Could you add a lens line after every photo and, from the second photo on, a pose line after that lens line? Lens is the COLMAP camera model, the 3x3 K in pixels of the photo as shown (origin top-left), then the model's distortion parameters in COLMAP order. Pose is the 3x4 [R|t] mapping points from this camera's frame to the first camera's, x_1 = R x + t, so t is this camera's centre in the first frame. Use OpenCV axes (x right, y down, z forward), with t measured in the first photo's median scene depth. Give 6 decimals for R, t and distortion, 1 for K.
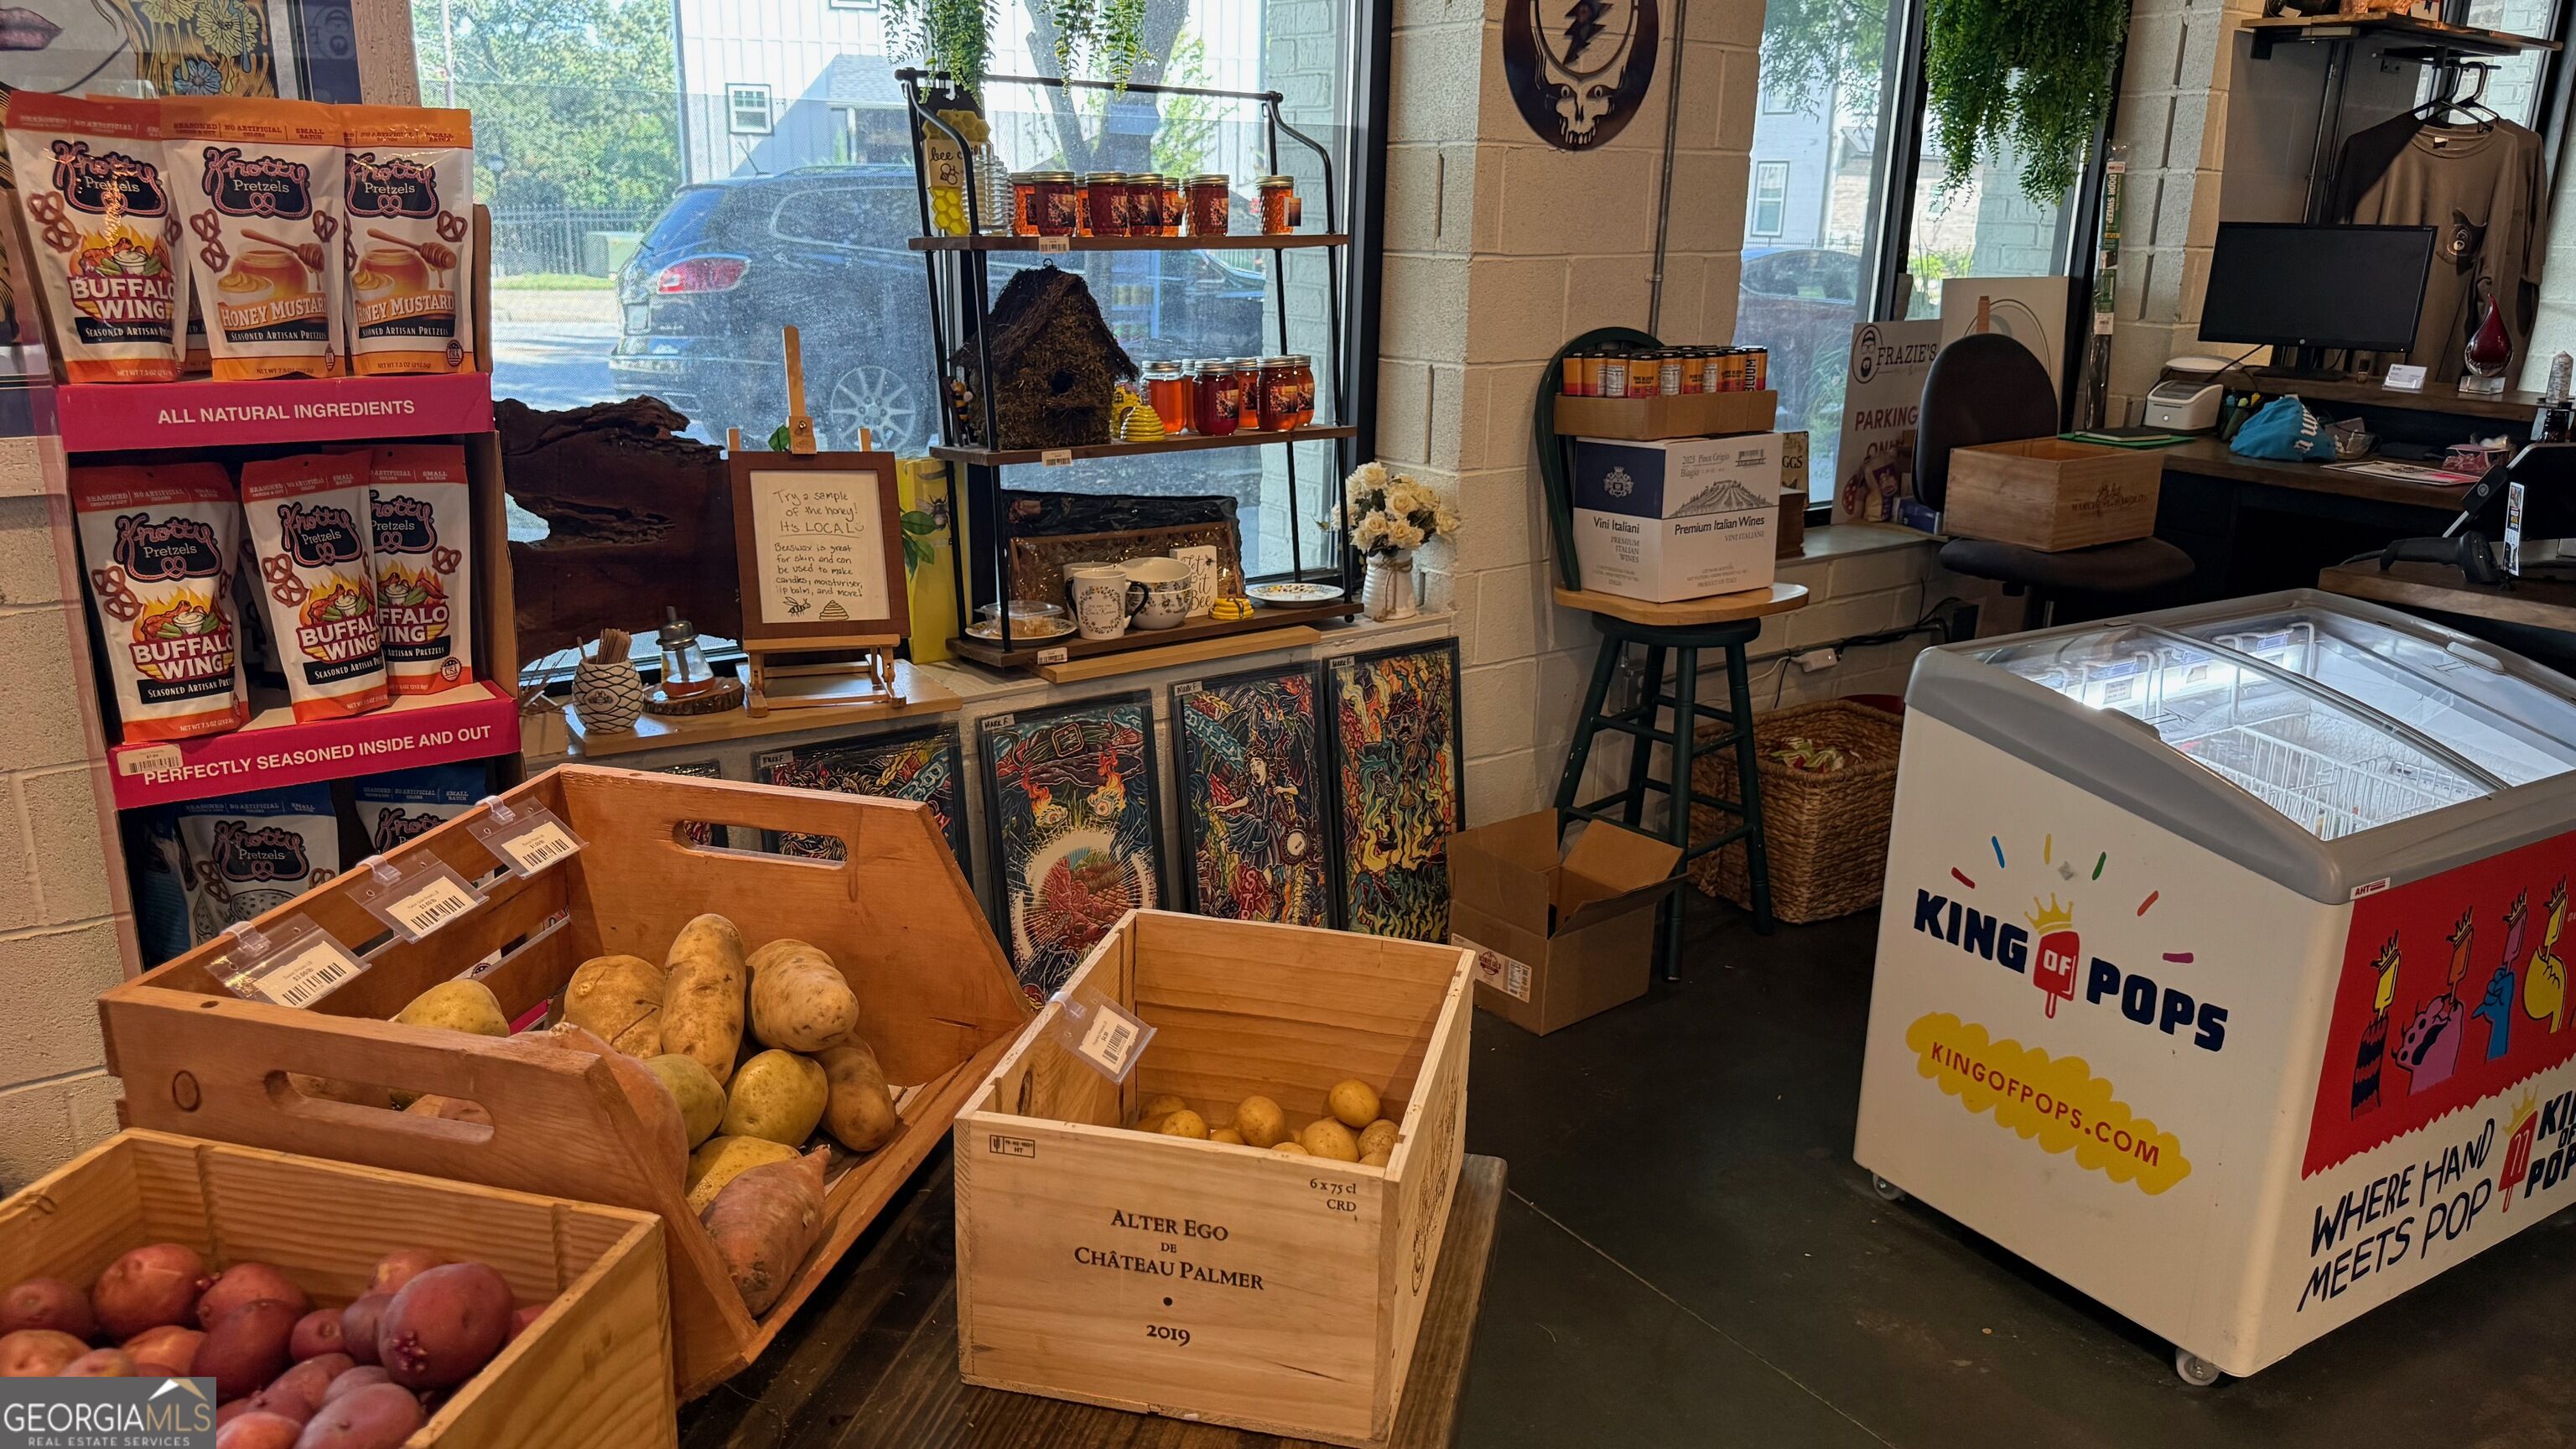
lens RADIAL K [[1871.2, 0, 1274.6], [0, 1871.2, 729.7], [0, 0, 1]] dist [0.148590, -0.251098]
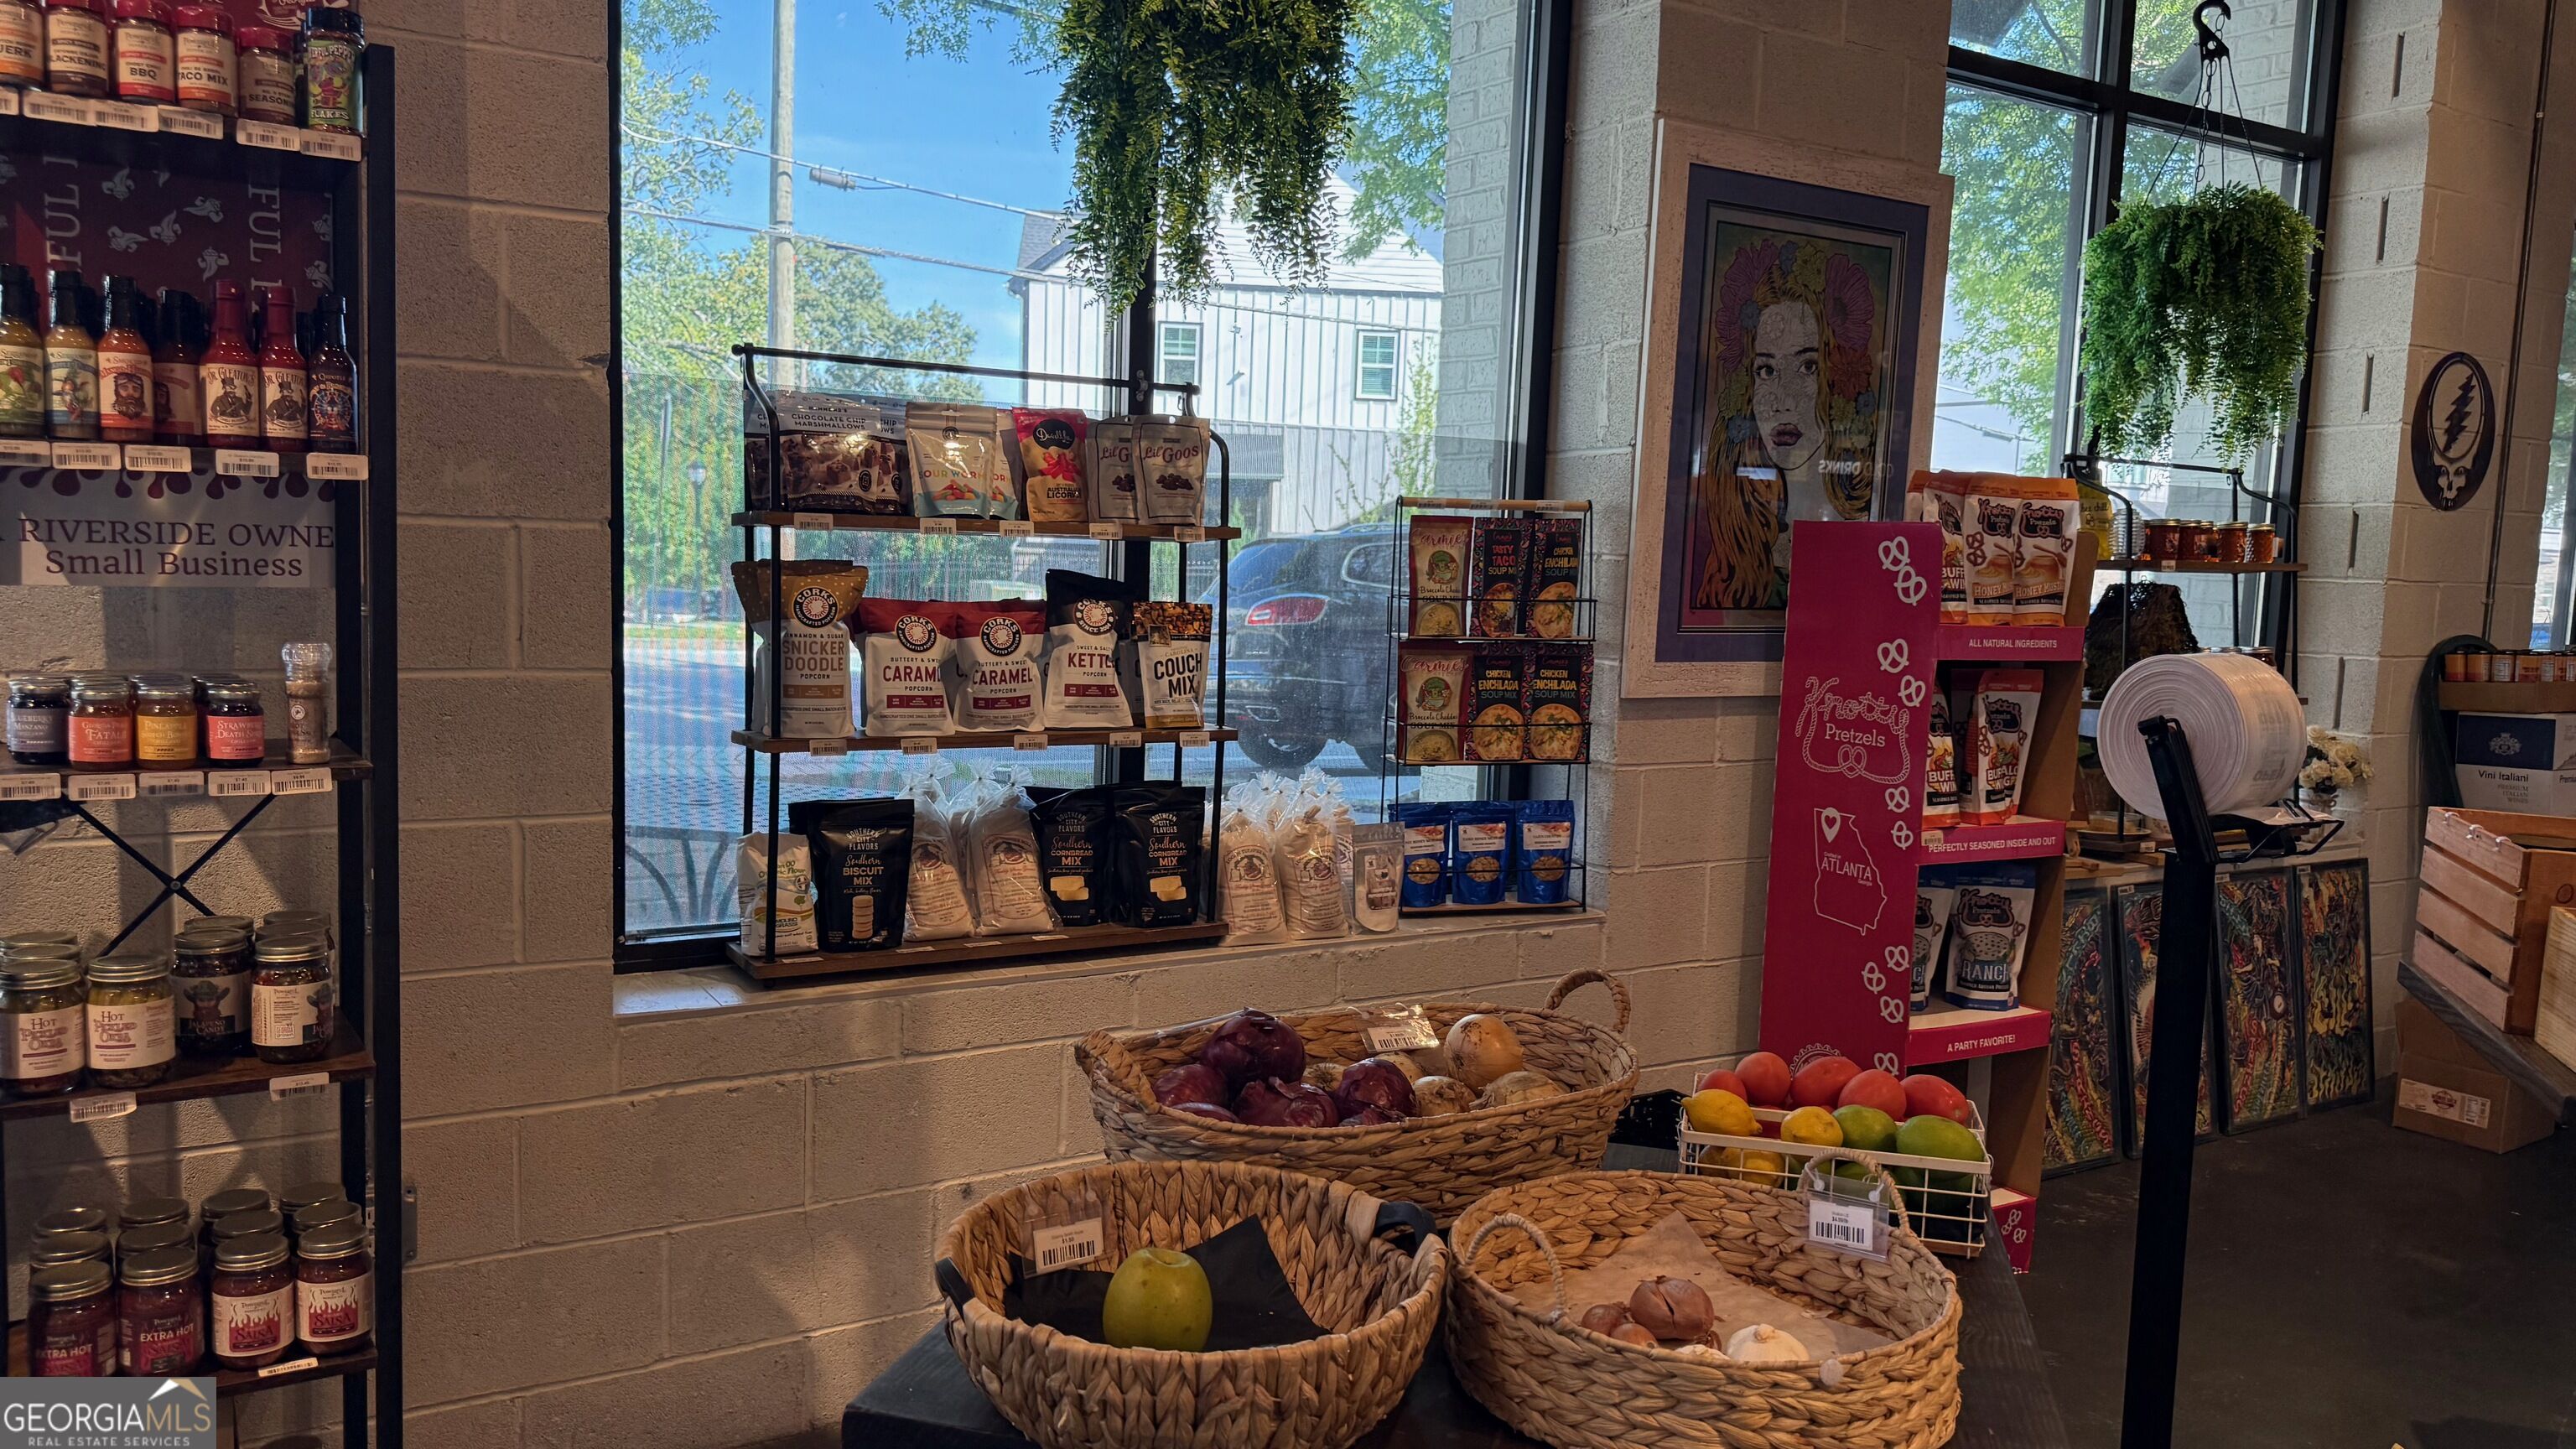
lens RADIAL K [[1865.6, 0, 1288.0], [0, 1865.6, 724.5], [0, 0, 1]] dist [0.064840, -0.076462]
pose [[0.995158, 0.021948, -0.095802, -0.562583], [-0.039342, 0.982203, -0.183654, 0.139590], [0.090066, 0.186533, 0.978311, -0.411334]]
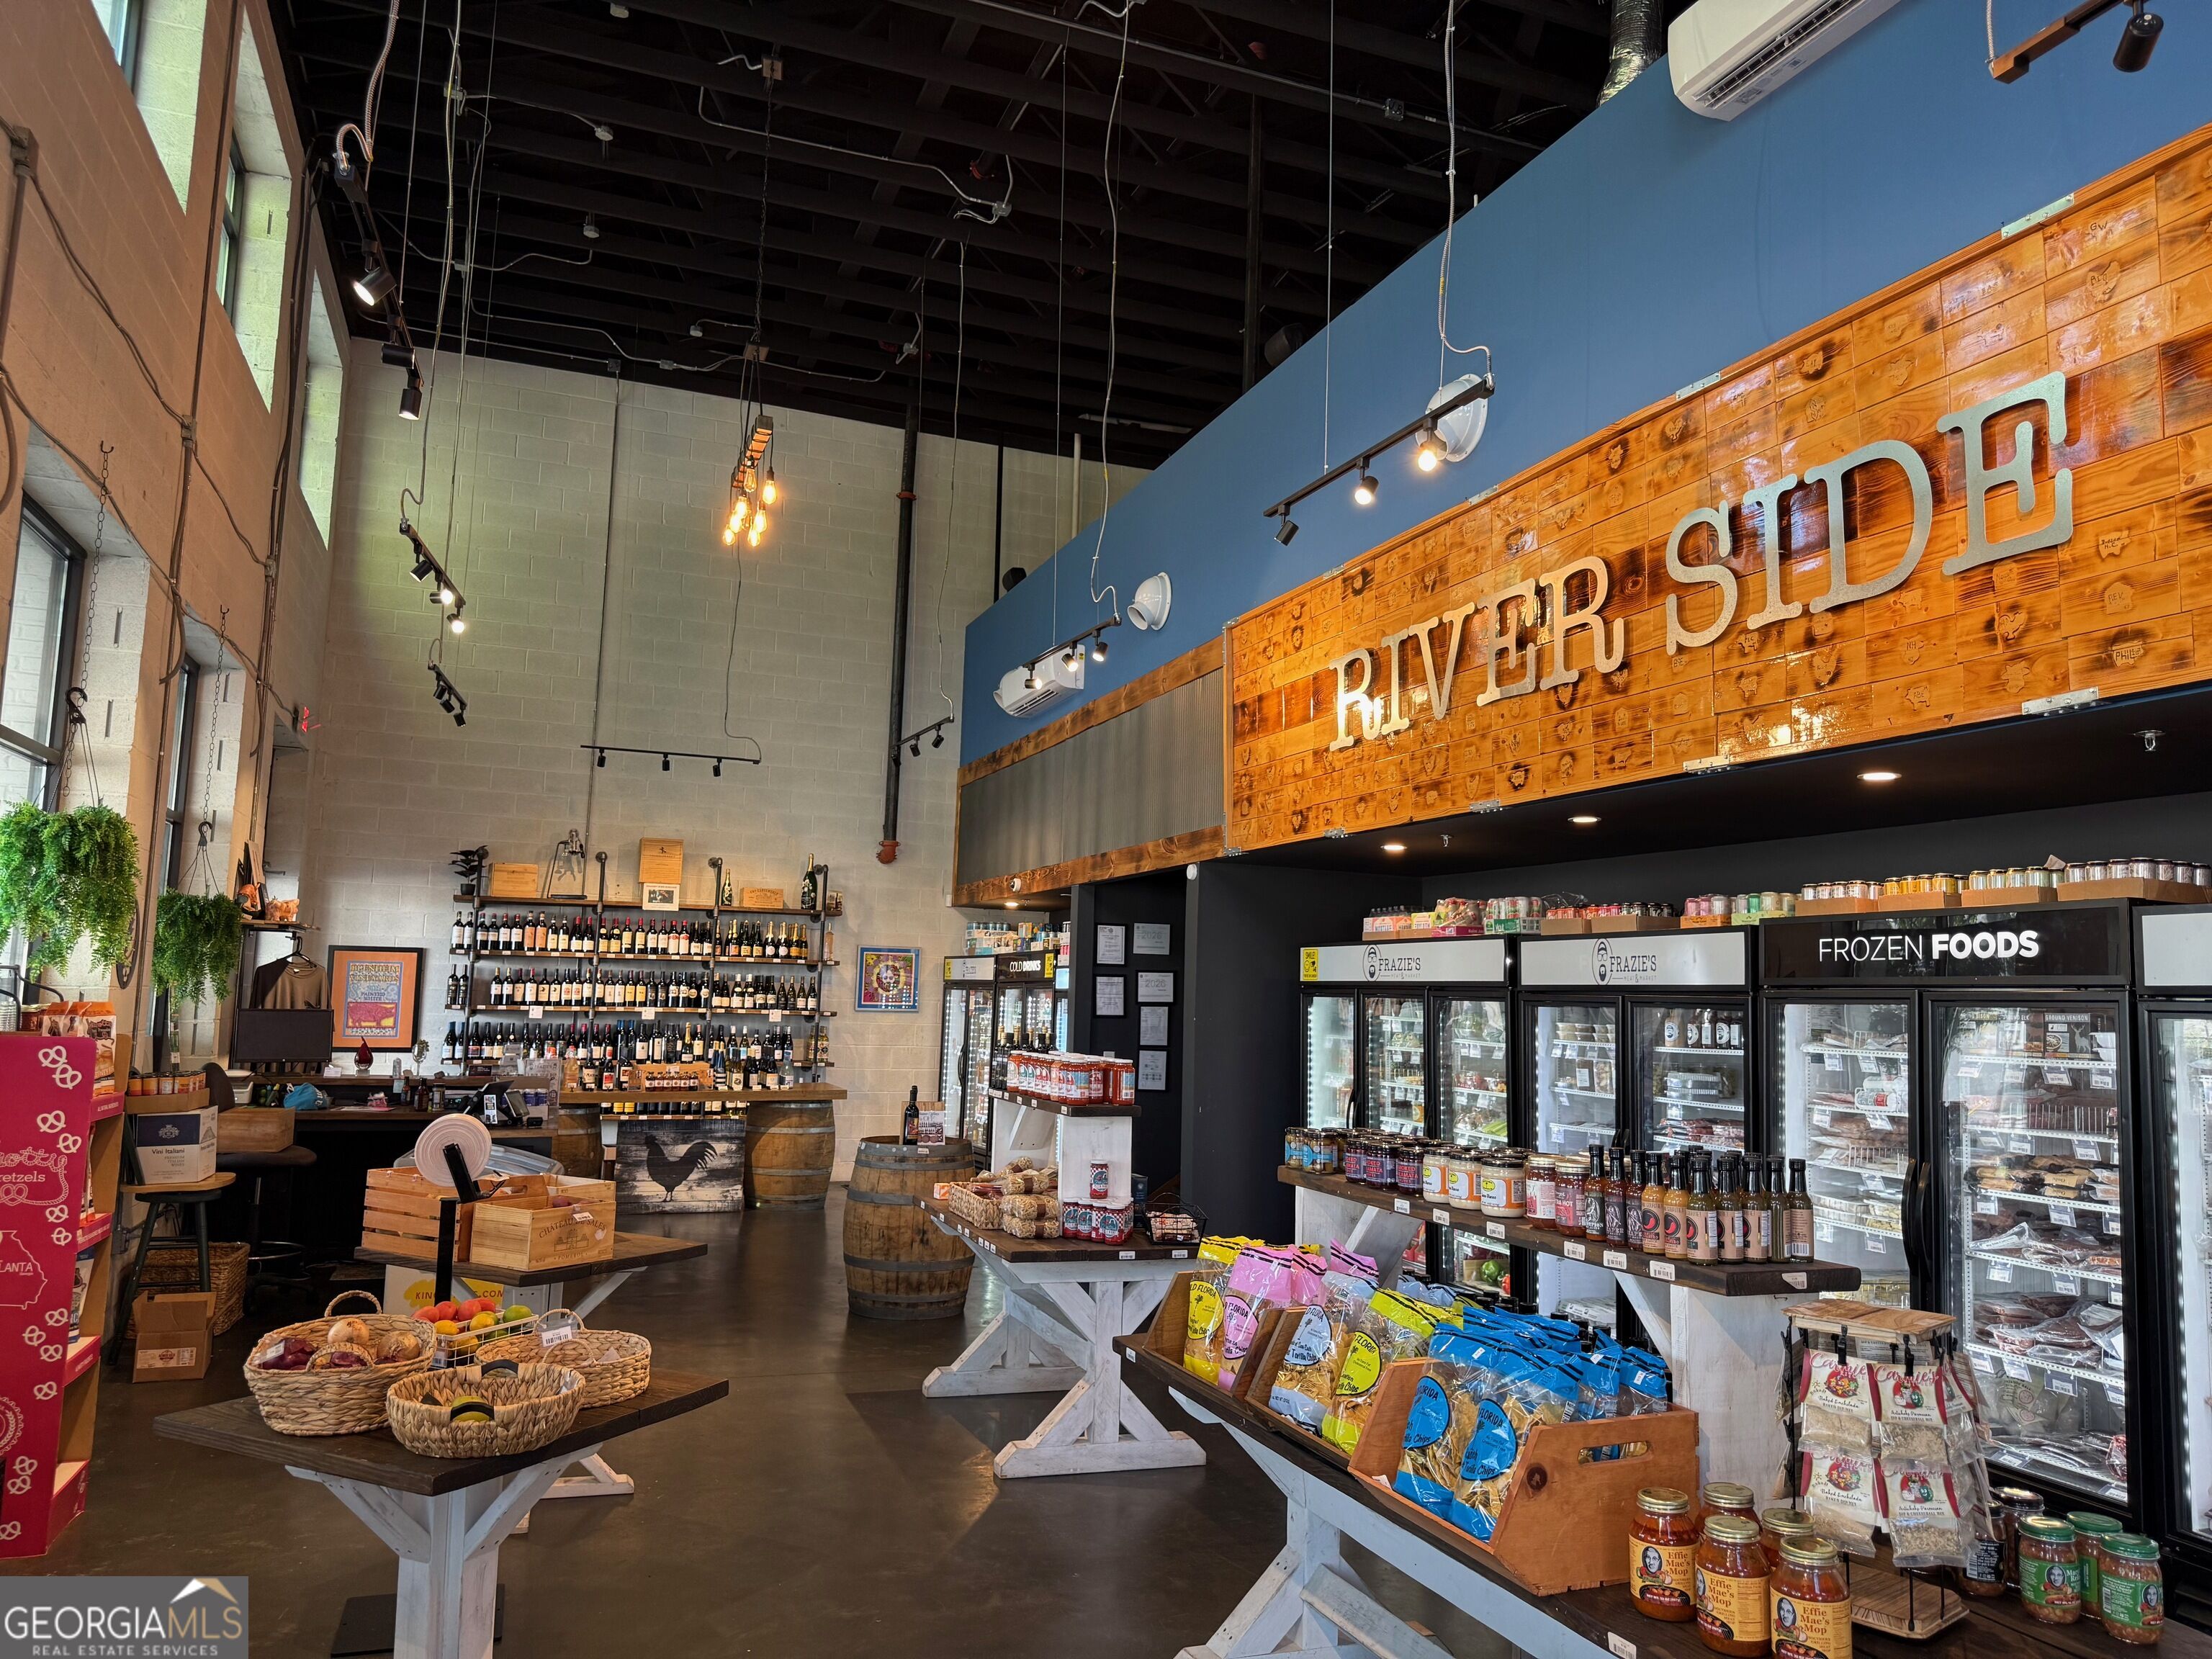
lens RADIAL K [[1589.8, 0, 1117.6], [0, 1589.8, 820.8], [0, 0, 1]] dist [0.056699, -0.063695]
pose [[0.301987, 0.081569, 0.949816, -1.343417], [0.246172, 0.955868, -0.160358, 0.103097], [-0.920979, 0.282244, 0.268580, -0.656816]]
